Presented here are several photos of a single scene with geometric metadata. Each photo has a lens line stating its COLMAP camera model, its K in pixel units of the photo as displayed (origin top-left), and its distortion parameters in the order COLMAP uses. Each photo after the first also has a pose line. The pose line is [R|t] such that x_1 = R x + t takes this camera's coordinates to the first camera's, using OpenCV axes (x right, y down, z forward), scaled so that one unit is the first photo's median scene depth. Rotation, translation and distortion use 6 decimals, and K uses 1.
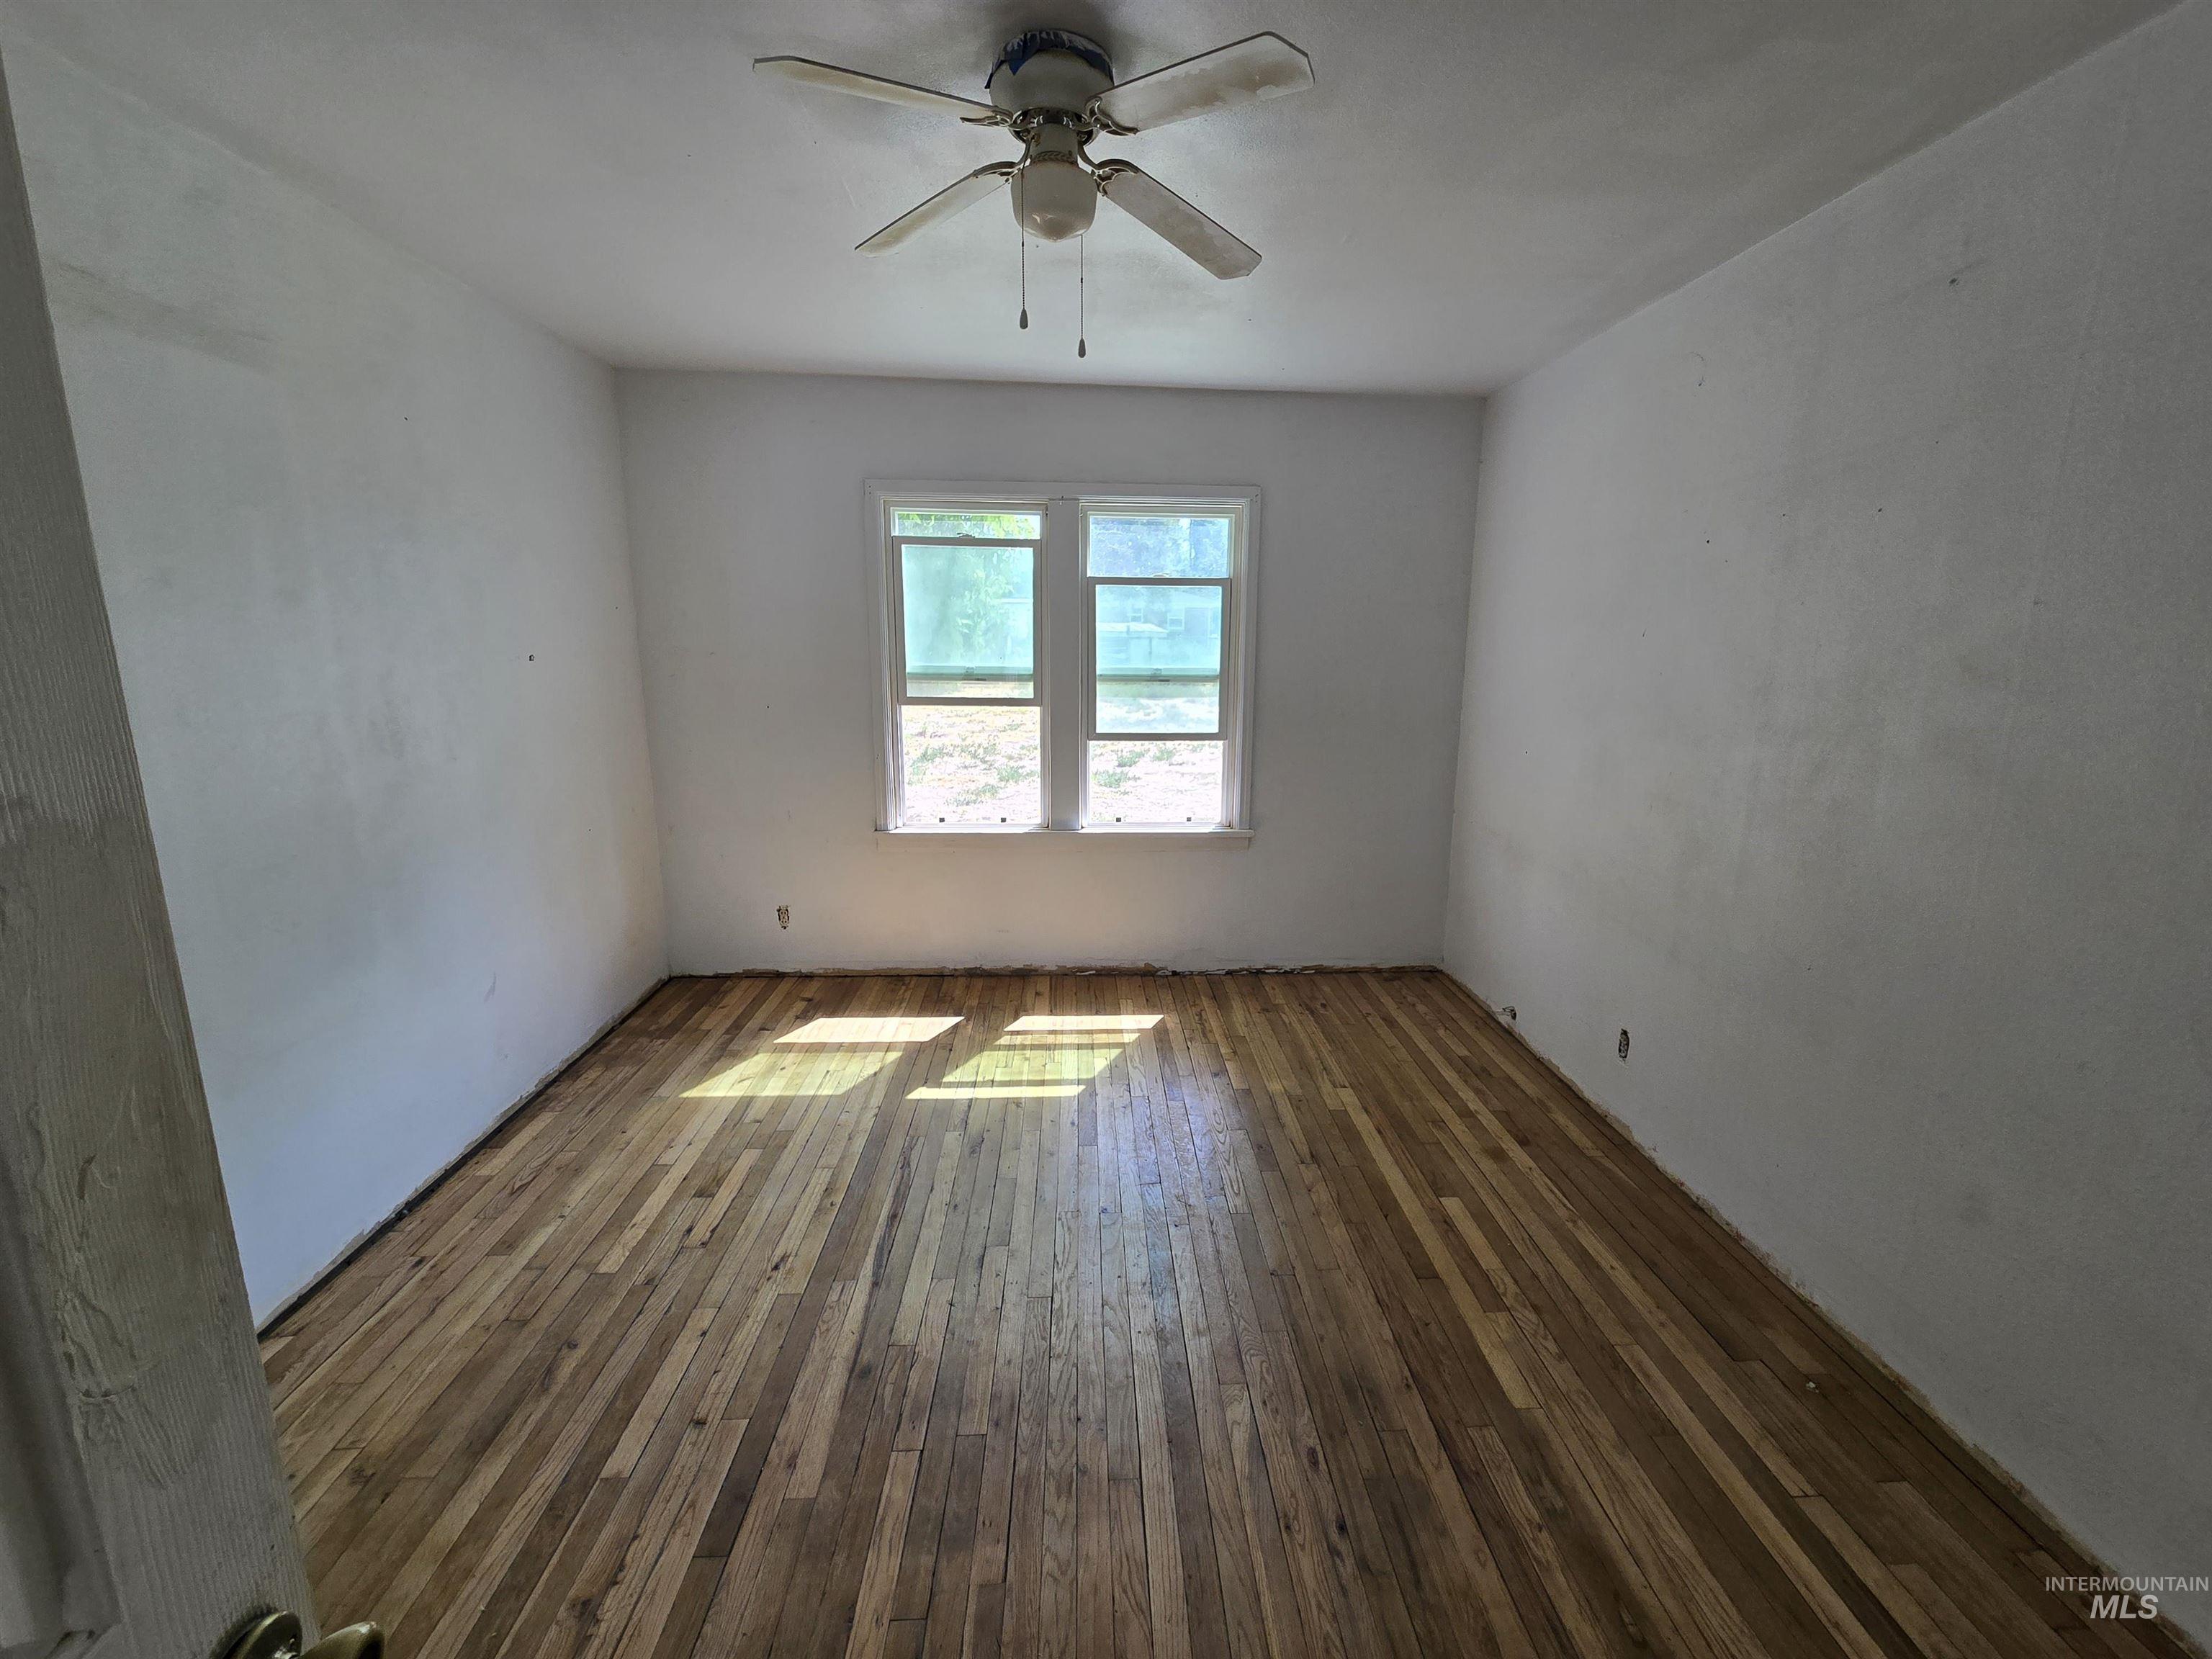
lens RADIAL K [[910.2, 0, 1119.4], [0, 910.2, 823.0], [0, 0, 1]] dist [0.000231, 0.000500]
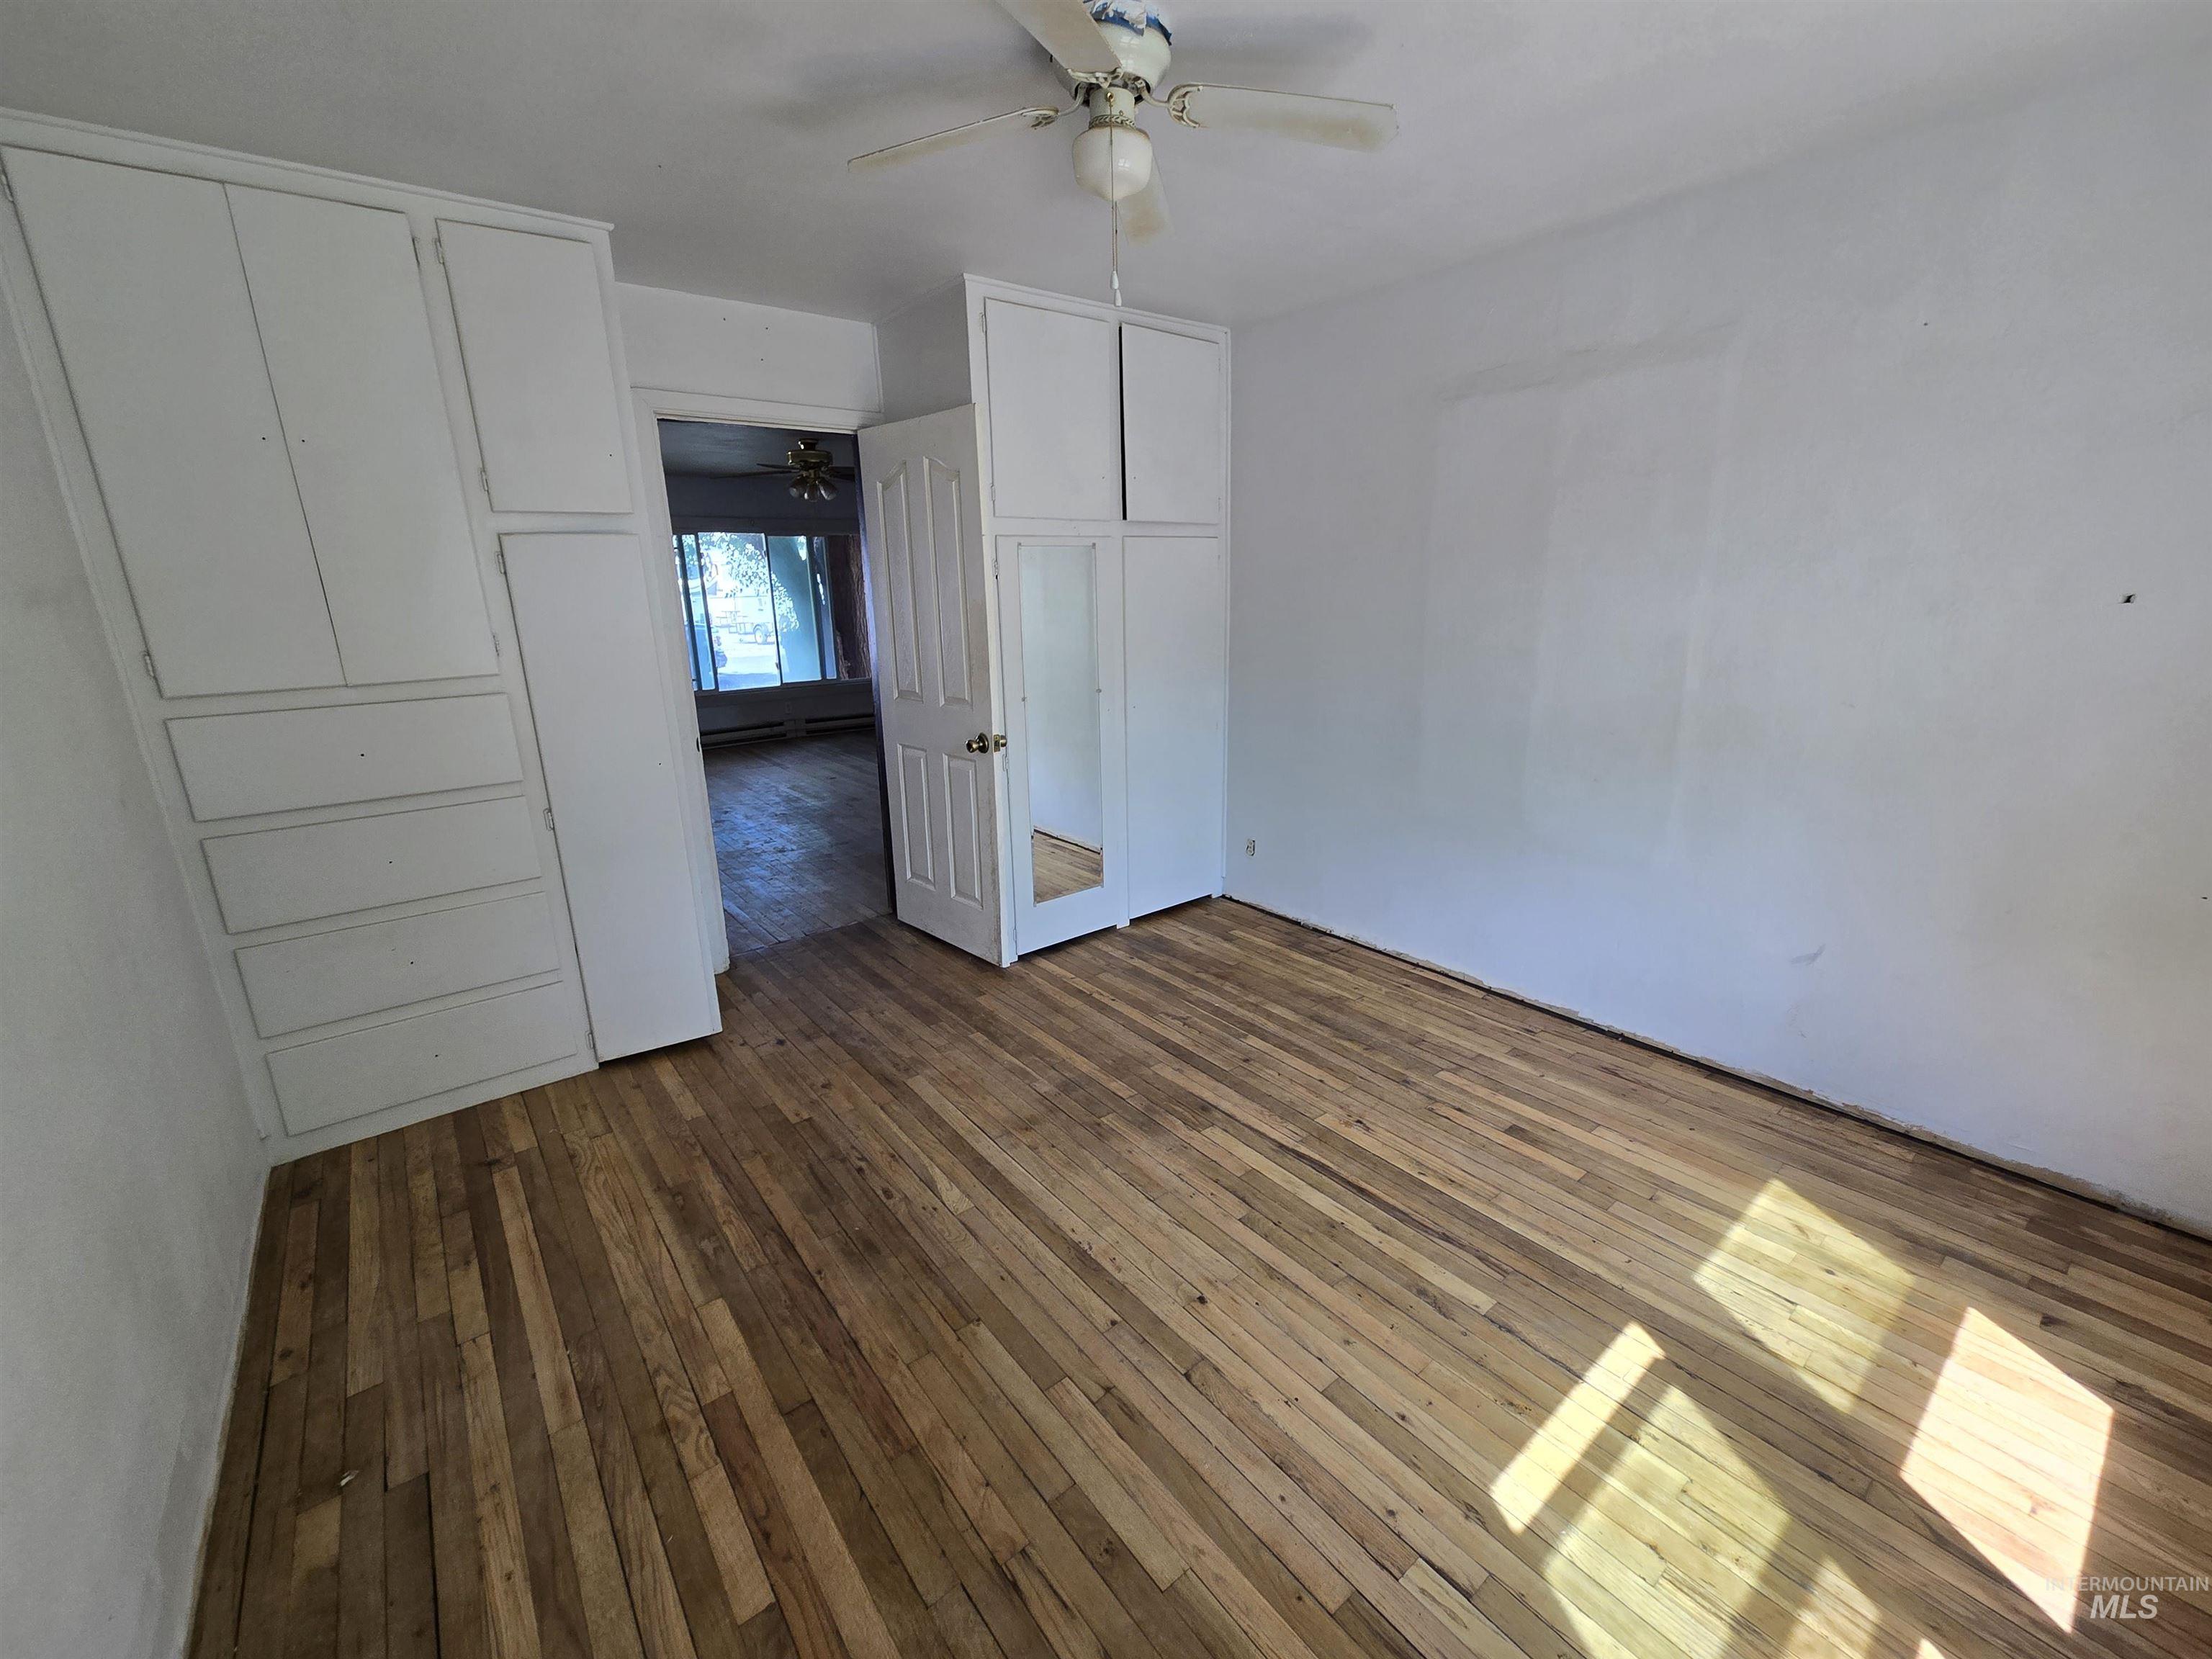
lens RADIAL K [[910.2, 0, 1119.4], [0, 910.2, 823.0], [0, 0, 1]] dist [0.000231, 0.000500]
pose [[-0.806877, 0.160413, -0.568522, 0.444343], [-0.109862, 0.904881, 0.411242, -0.286891], [0.580414, 0.394280, -0.712505, 1.404411]]
